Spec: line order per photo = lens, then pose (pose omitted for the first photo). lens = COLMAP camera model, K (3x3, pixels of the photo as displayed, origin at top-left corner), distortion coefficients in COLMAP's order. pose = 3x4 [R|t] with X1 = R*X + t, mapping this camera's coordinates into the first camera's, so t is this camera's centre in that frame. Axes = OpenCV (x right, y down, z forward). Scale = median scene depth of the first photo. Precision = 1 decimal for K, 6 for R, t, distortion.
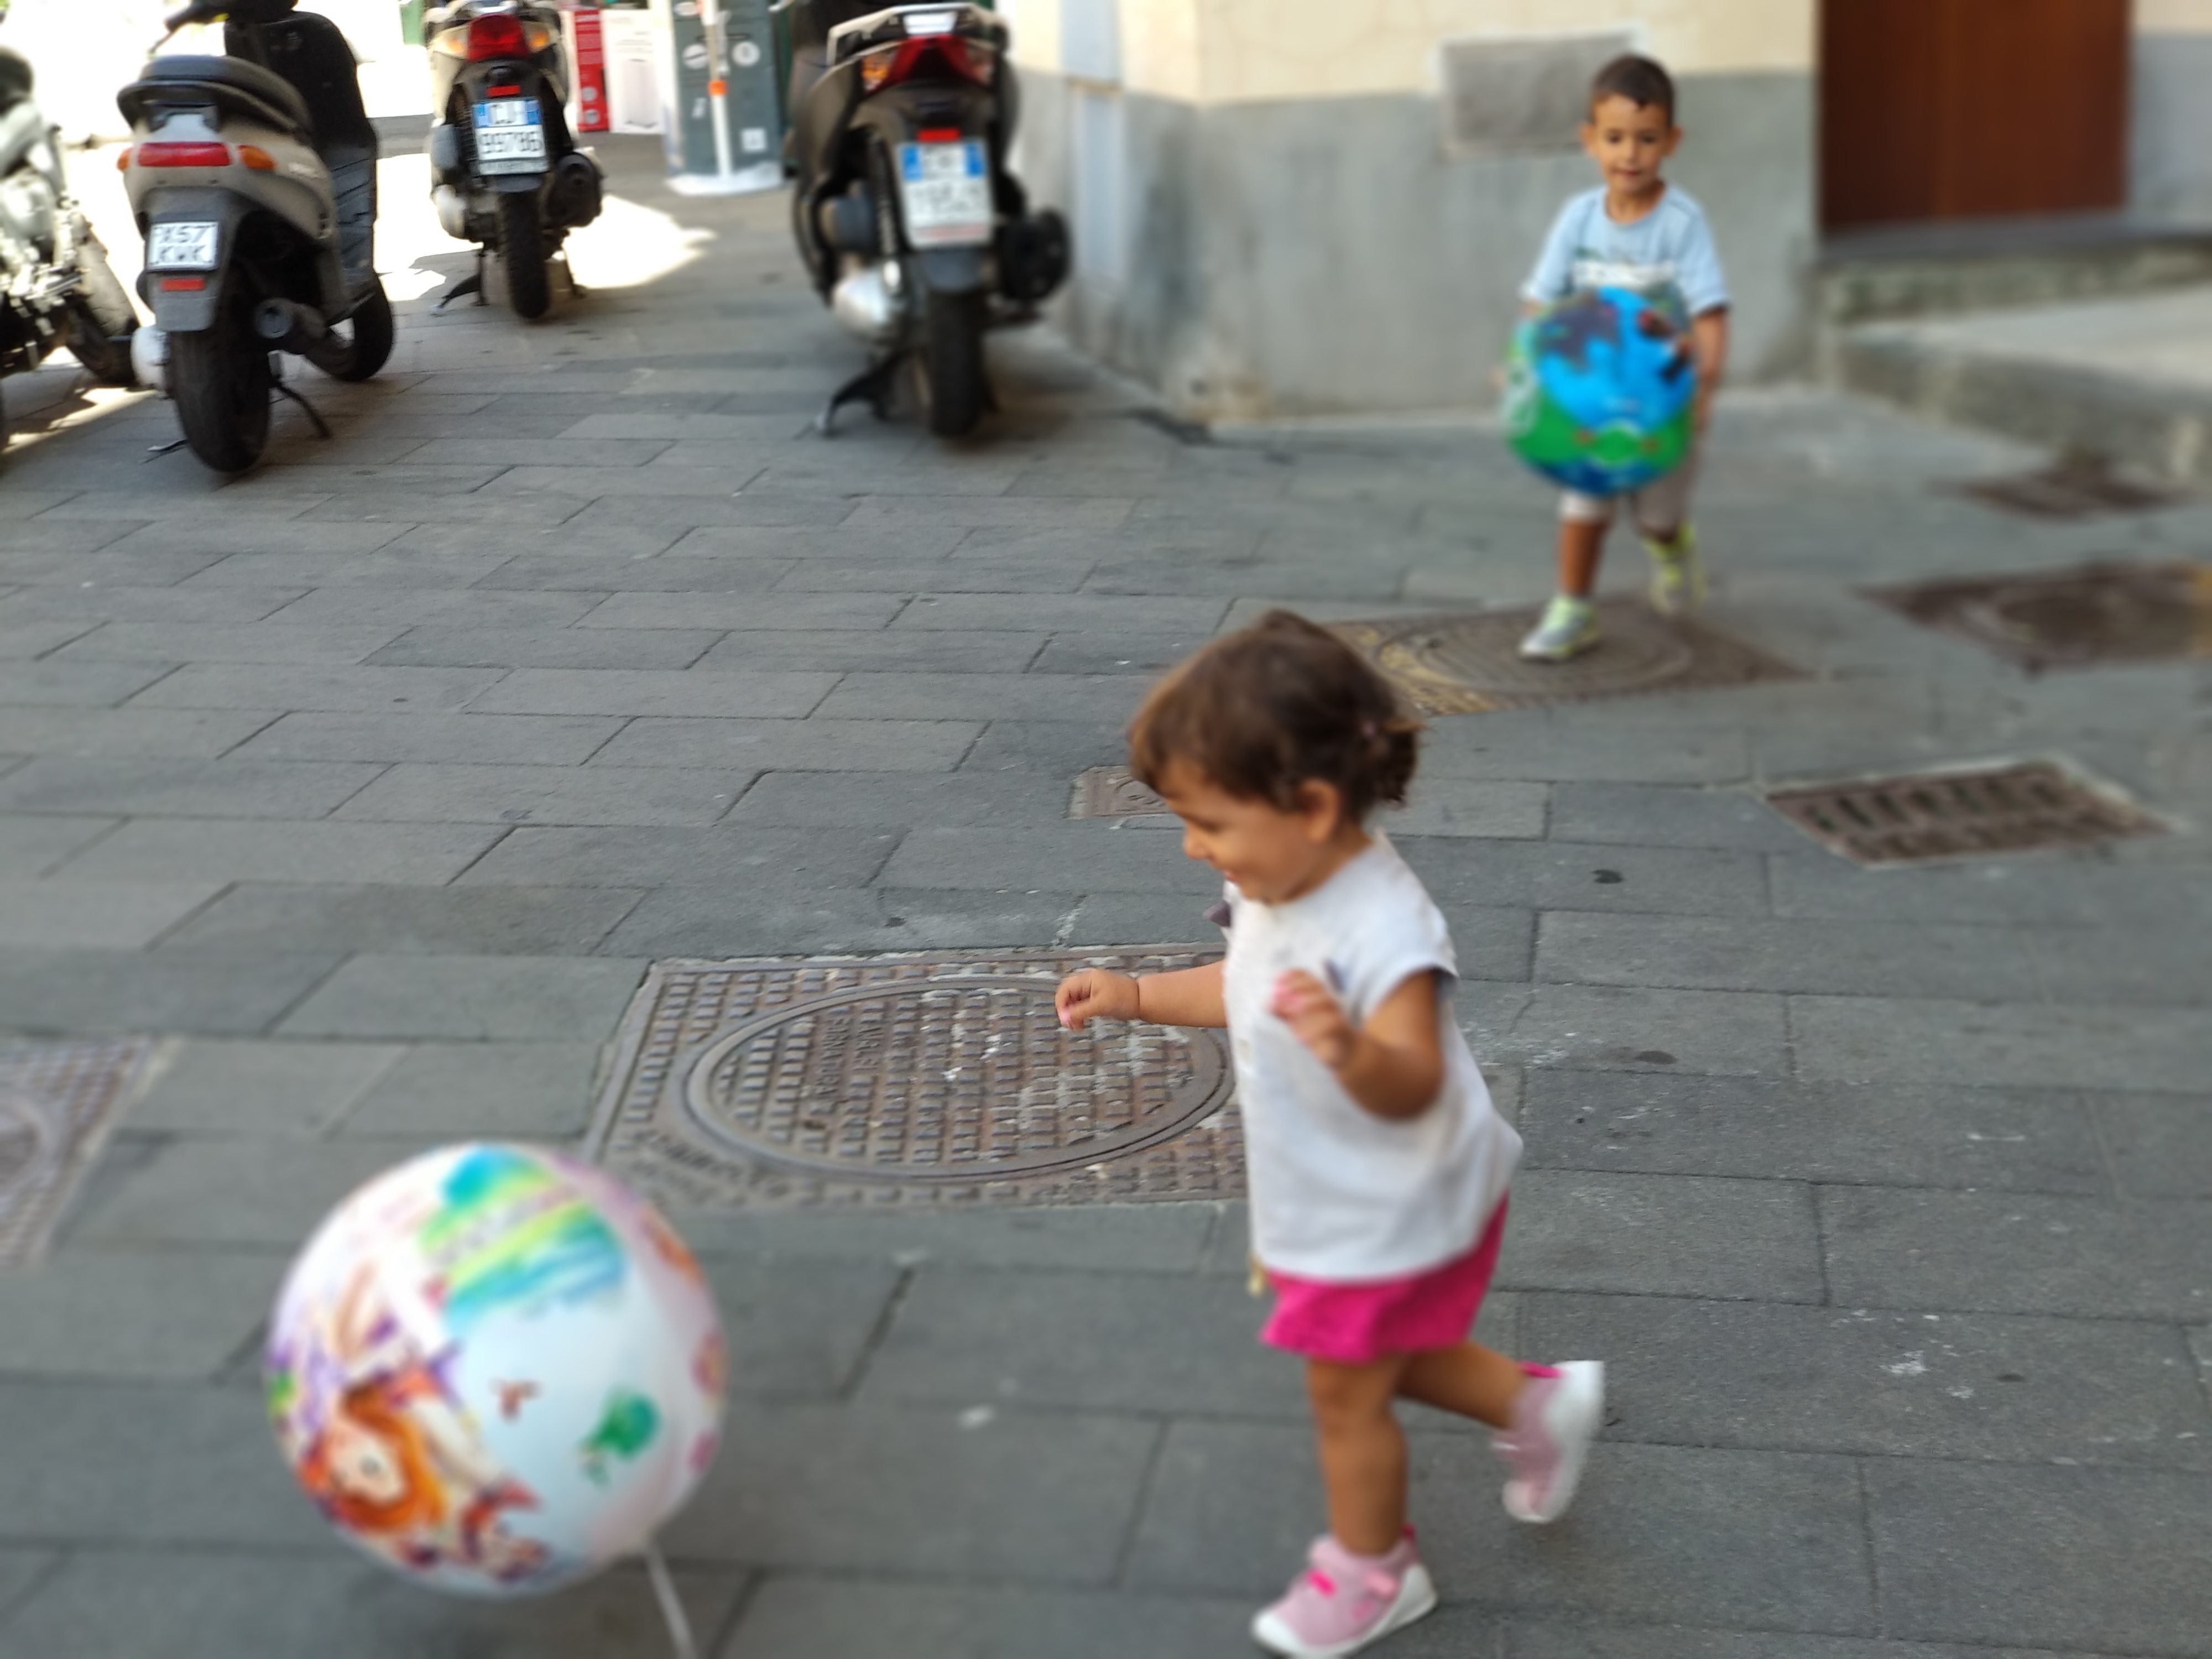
lens RADIAL K [[3290.5, 0, 1100.8], [0, 3290.5, 837.5], [0, 0, 1]] dist [0.152061, 0.000000]
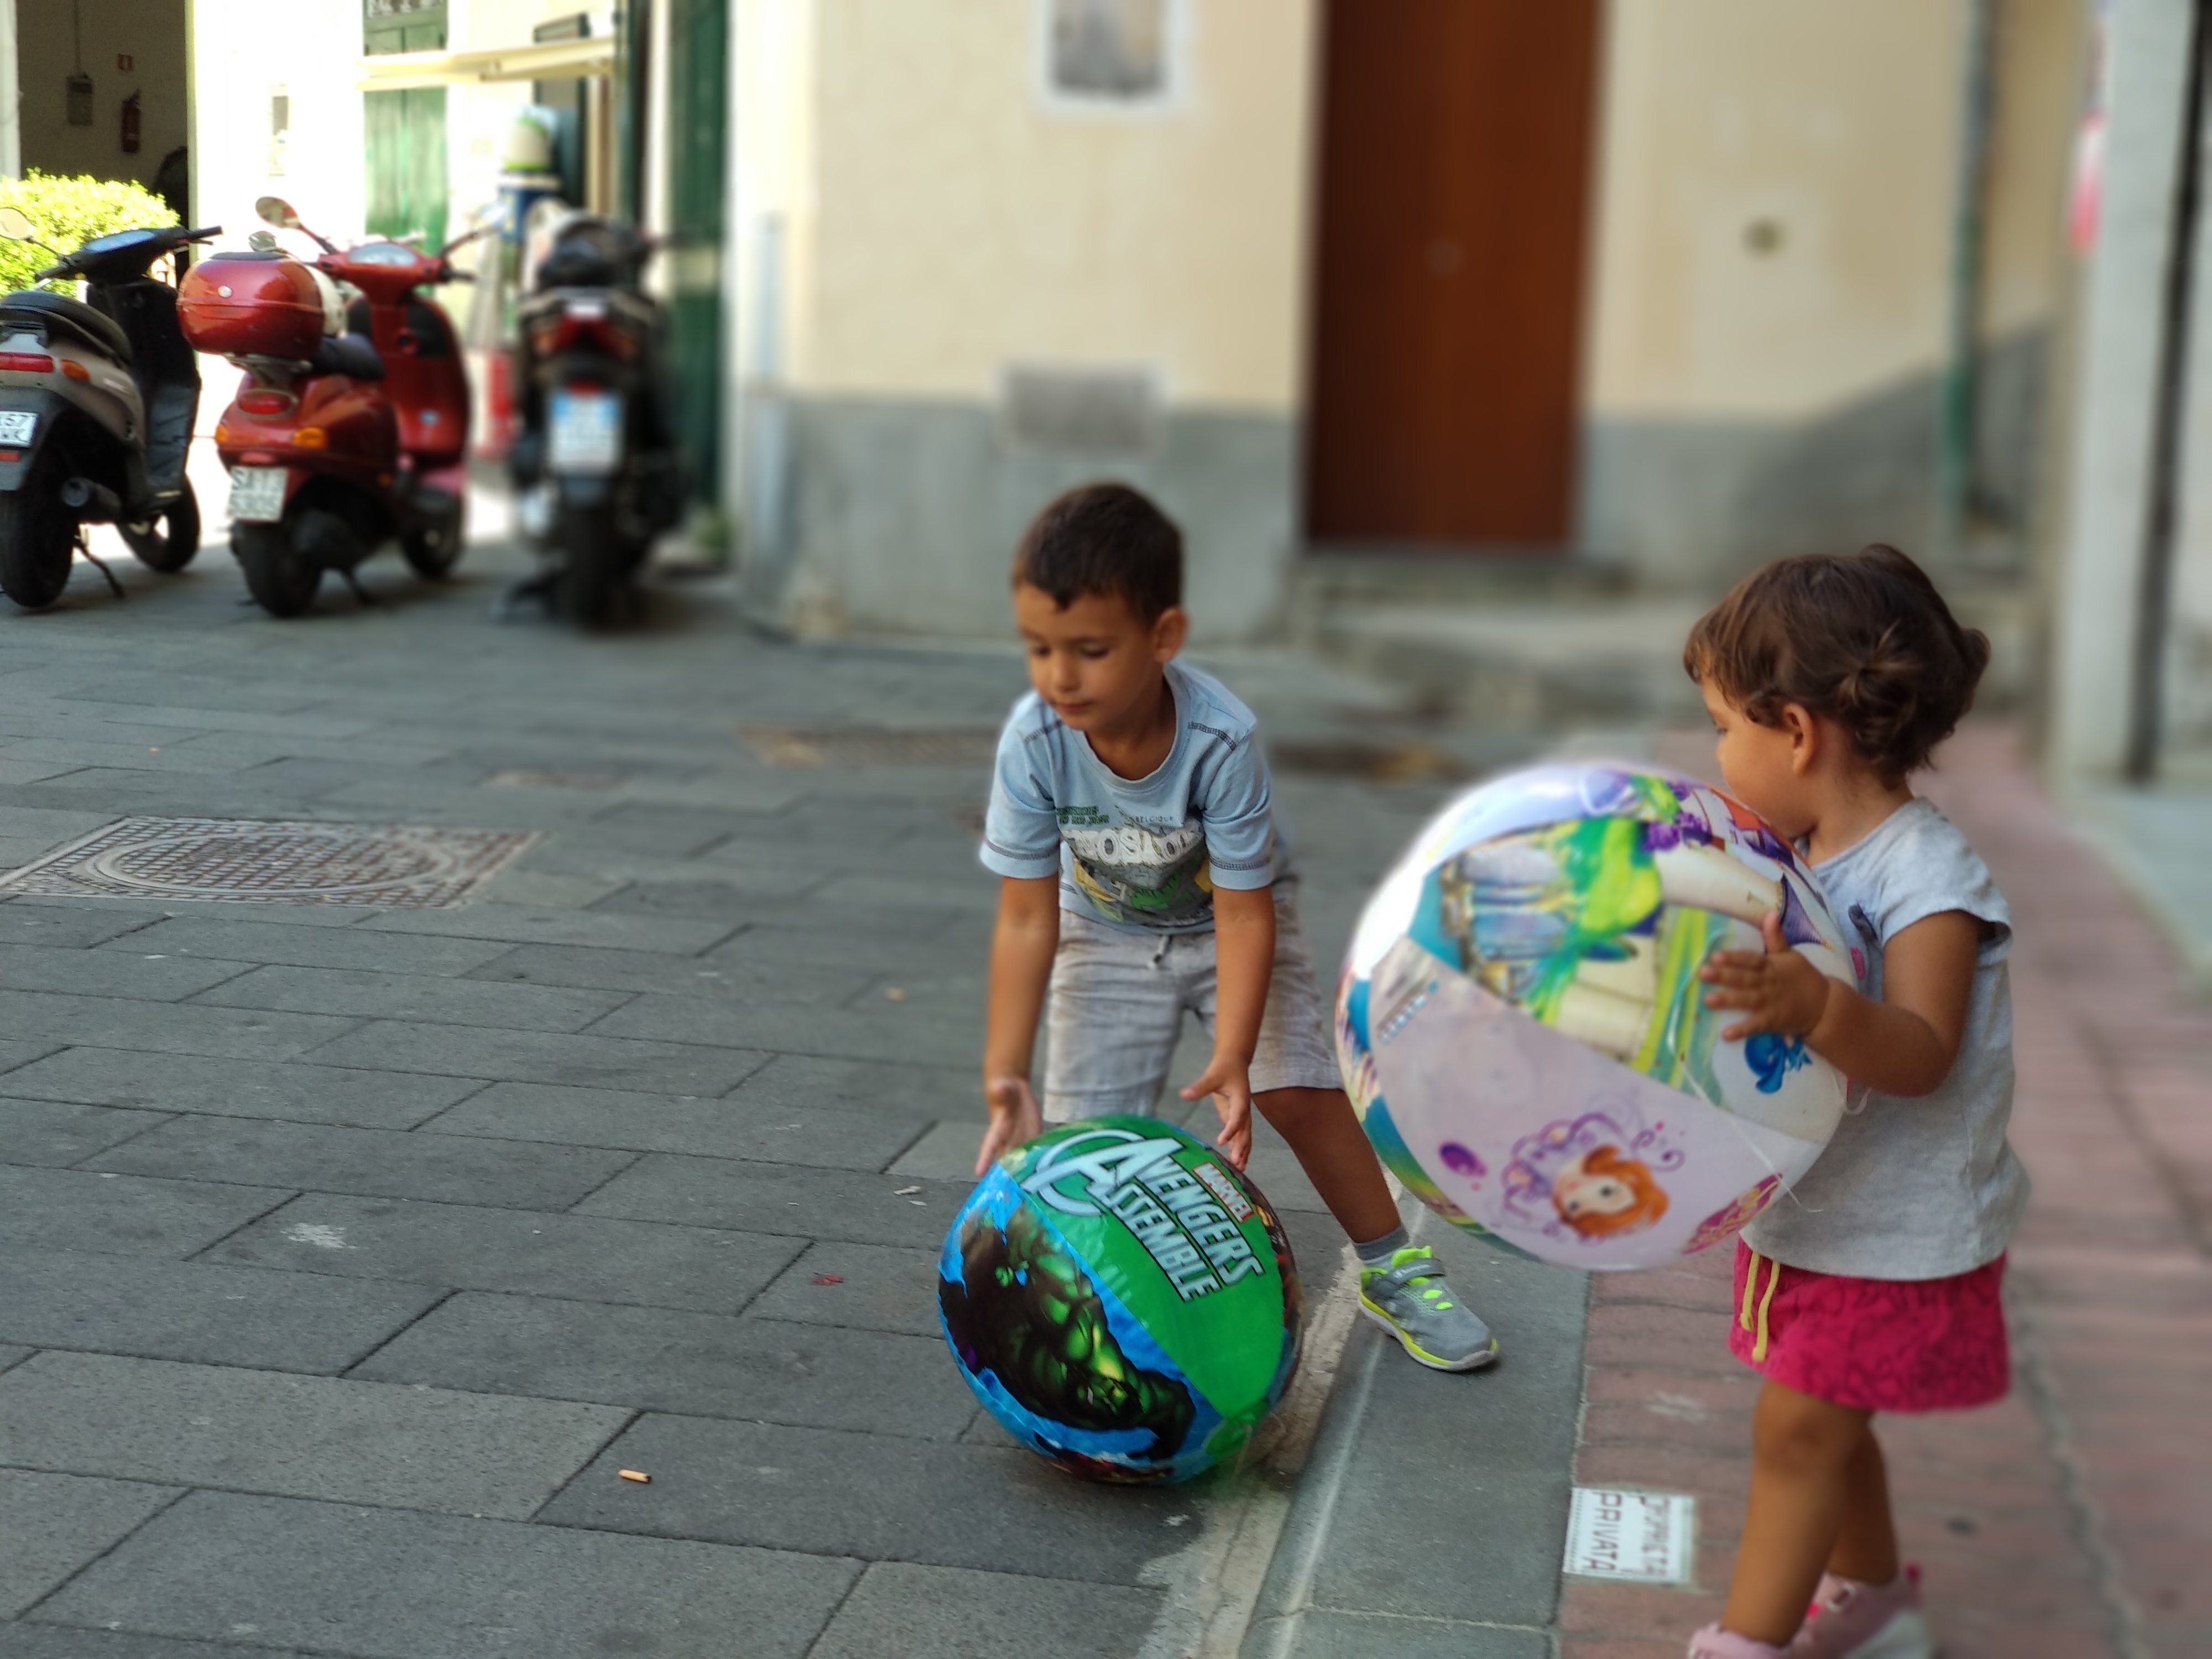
lens RADIAL K [[3290.5, 0, 1112.4], [0, 3290.5, 822.7], [0, 0, 1]] dist [0.152061, 0.000000]
pose [[0.996804, 0.079653, -0.006083, 0.169592], [-0.079757, 0.988007, -0.132215, 0.109773], [-0.004521, 0.132278, 0.991202, -0.272436]]
